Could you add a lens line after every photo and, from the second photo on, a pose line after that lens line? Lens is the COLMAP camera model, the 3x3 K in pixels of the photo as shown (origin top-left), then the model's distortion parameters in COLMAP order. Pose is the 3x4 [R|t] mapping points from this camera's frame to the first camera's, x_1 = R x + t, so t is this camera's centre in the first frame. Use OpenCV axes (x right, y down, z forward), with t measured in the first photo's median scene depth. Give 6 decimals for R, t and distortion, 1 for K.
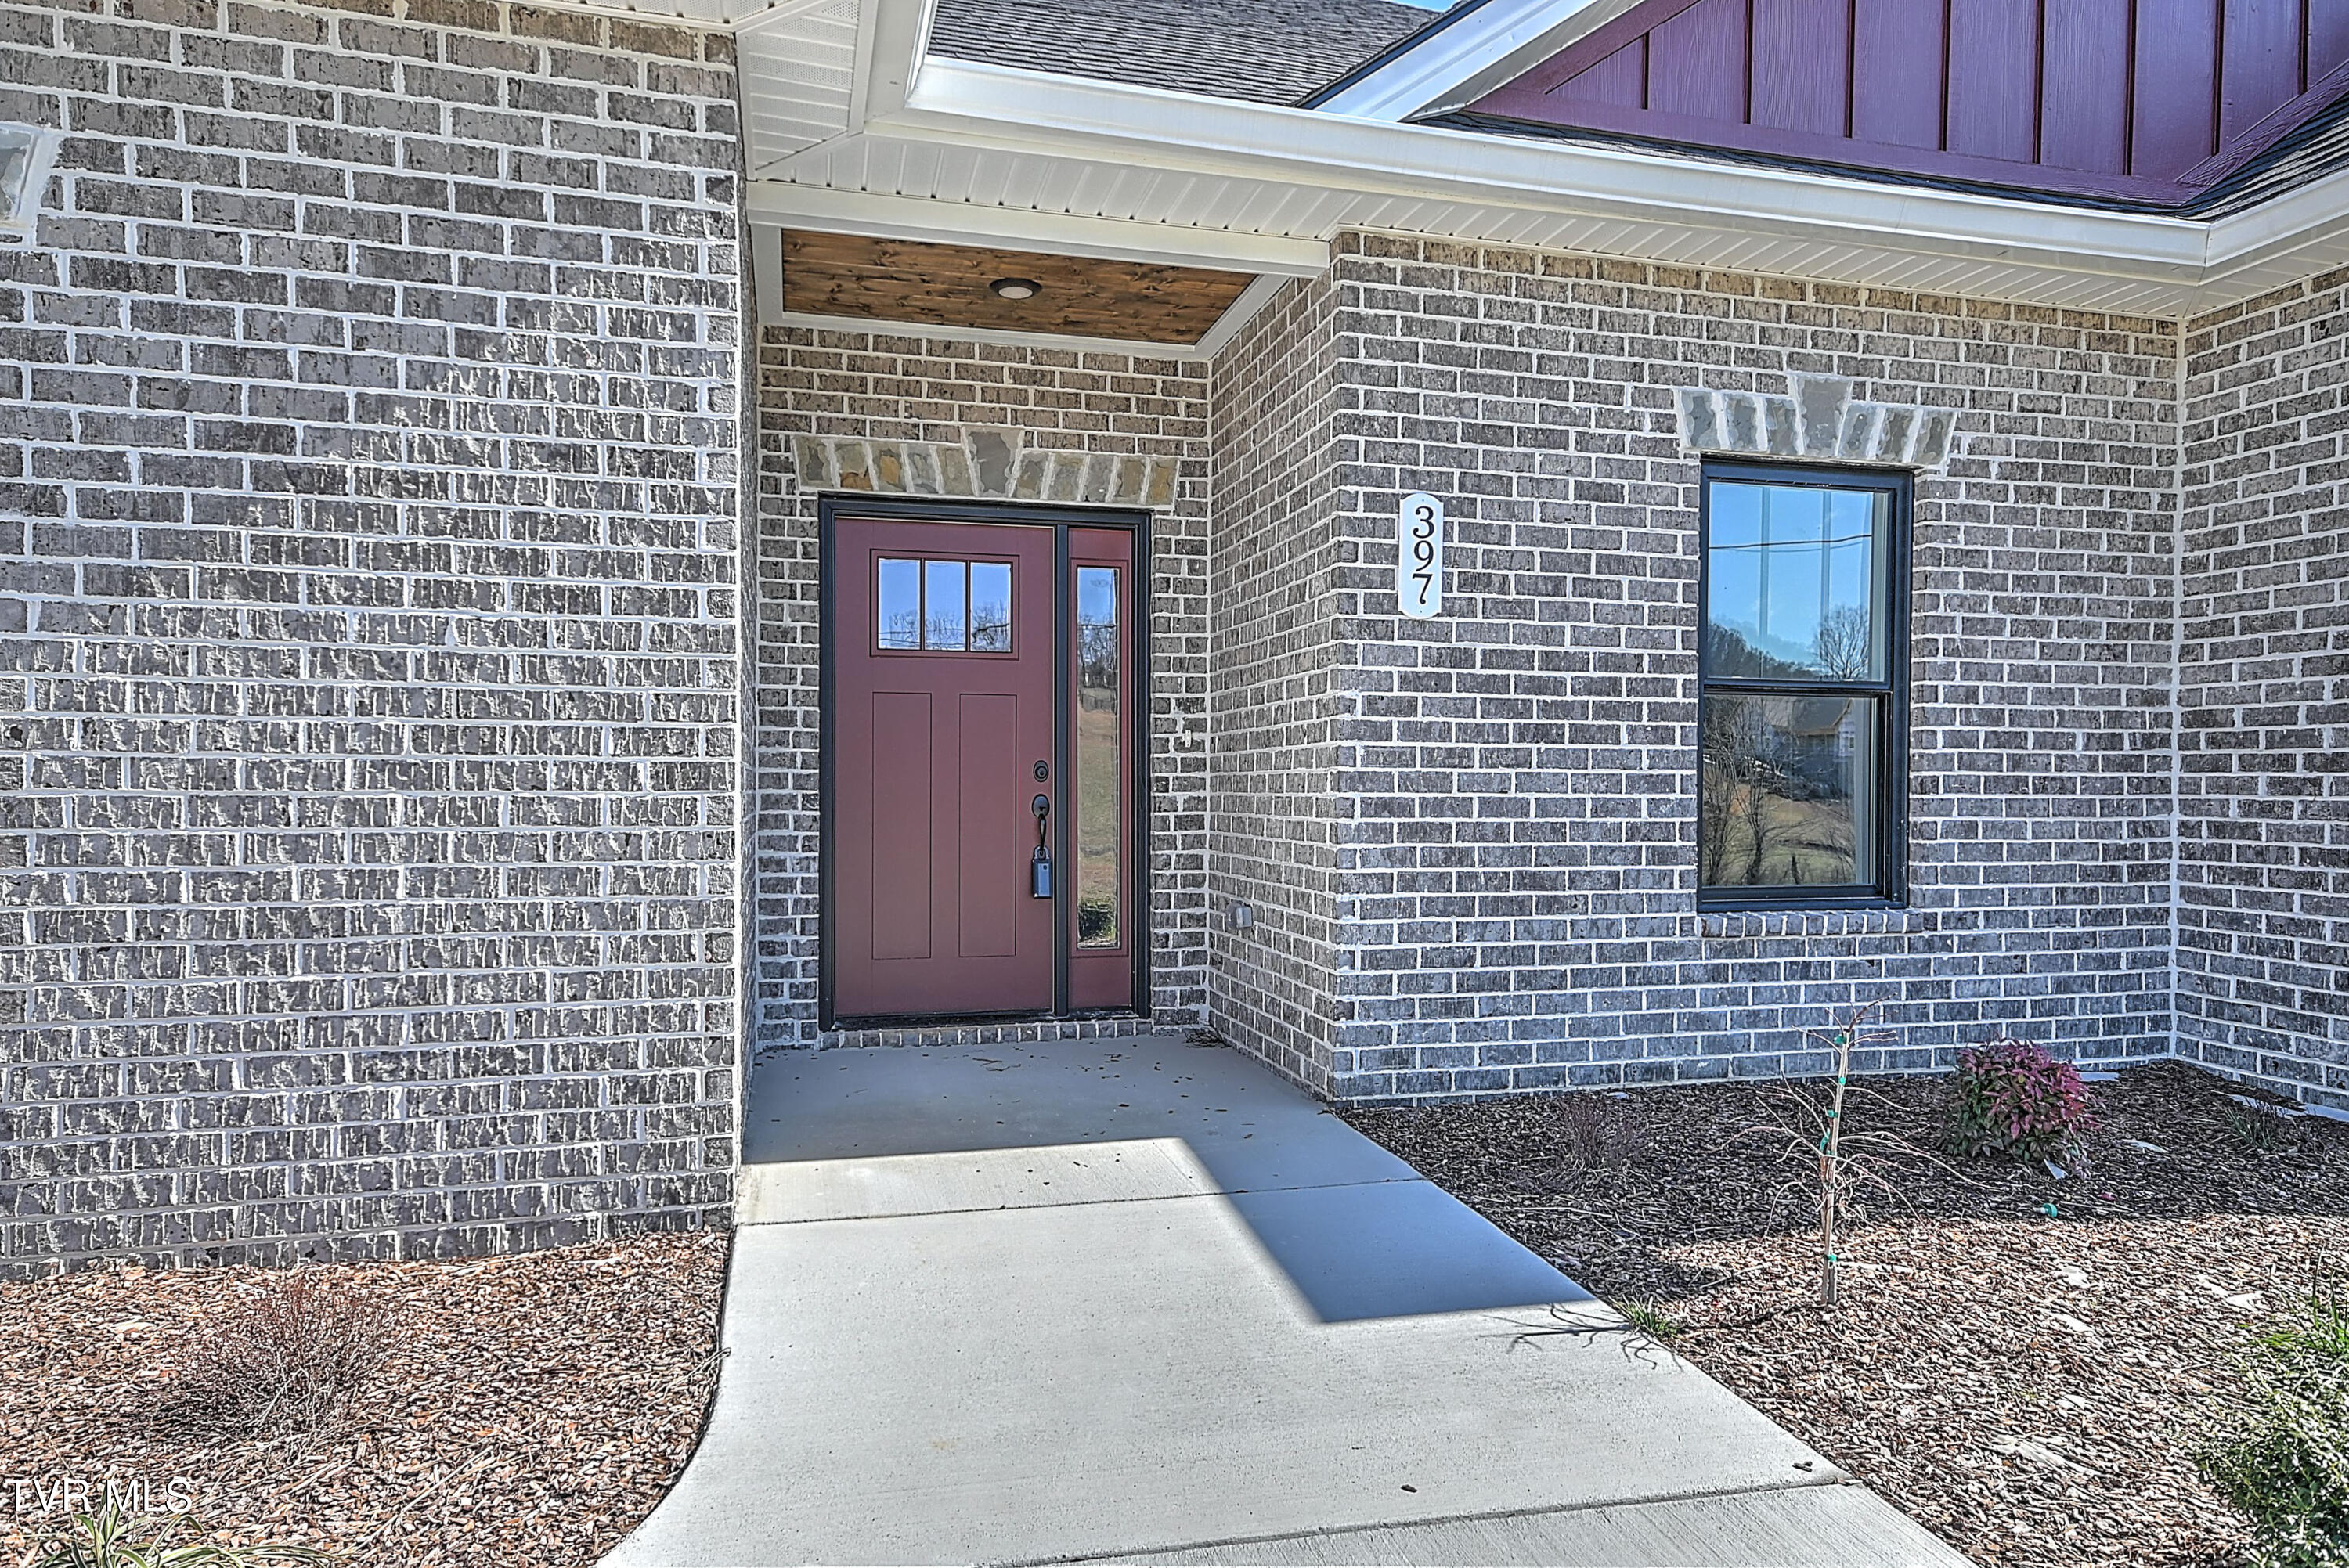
lens RADIAL K [[1413.7, 0, 1171.3], [0, 1413.7, 789.2], [0, 0, 1]] dist [0.048171, 0.001009]
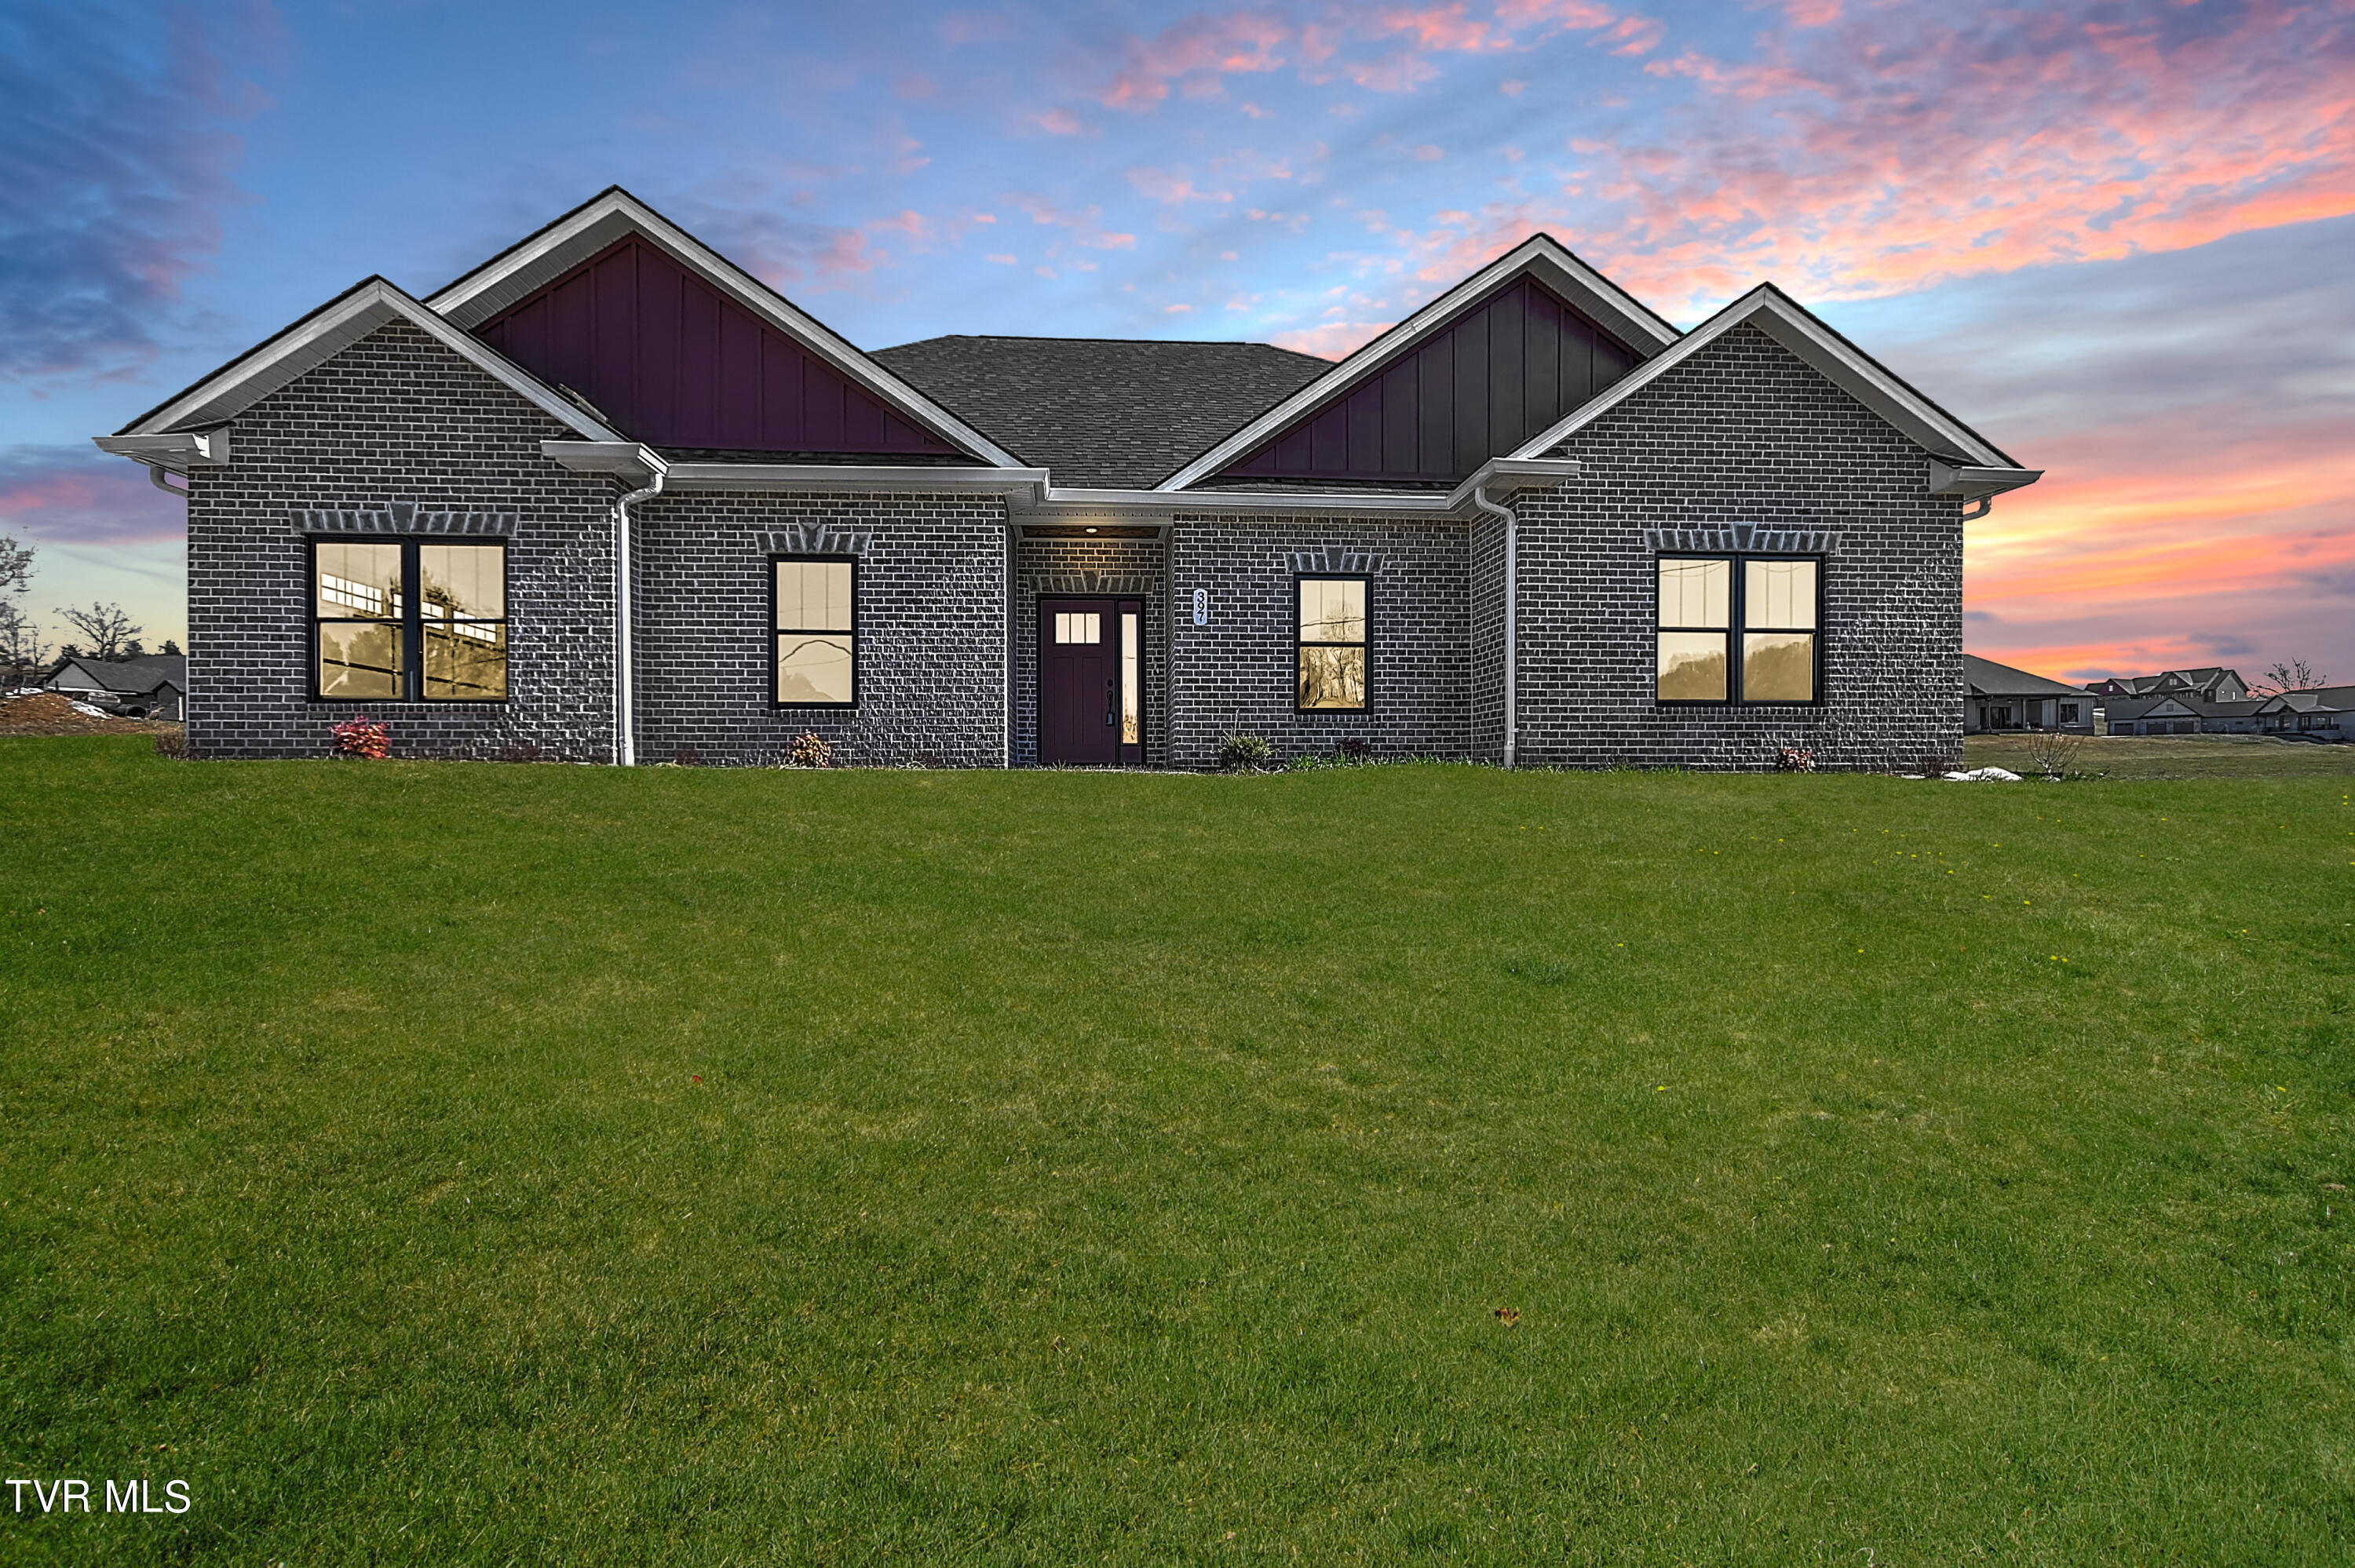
lens RADIAL K [[1077.3, 0, 1168.3], [0, 1077.3, 784.2], [0, 0, 1]] dist [0.011014, 0.003158]
pose [[0.983073, -0.009242, -0.182978, 0.559215], [0.008450, 0.999951, -0.005109, 0.268871], [0.183017, 0.003476, 0.983104, -1.526240]]
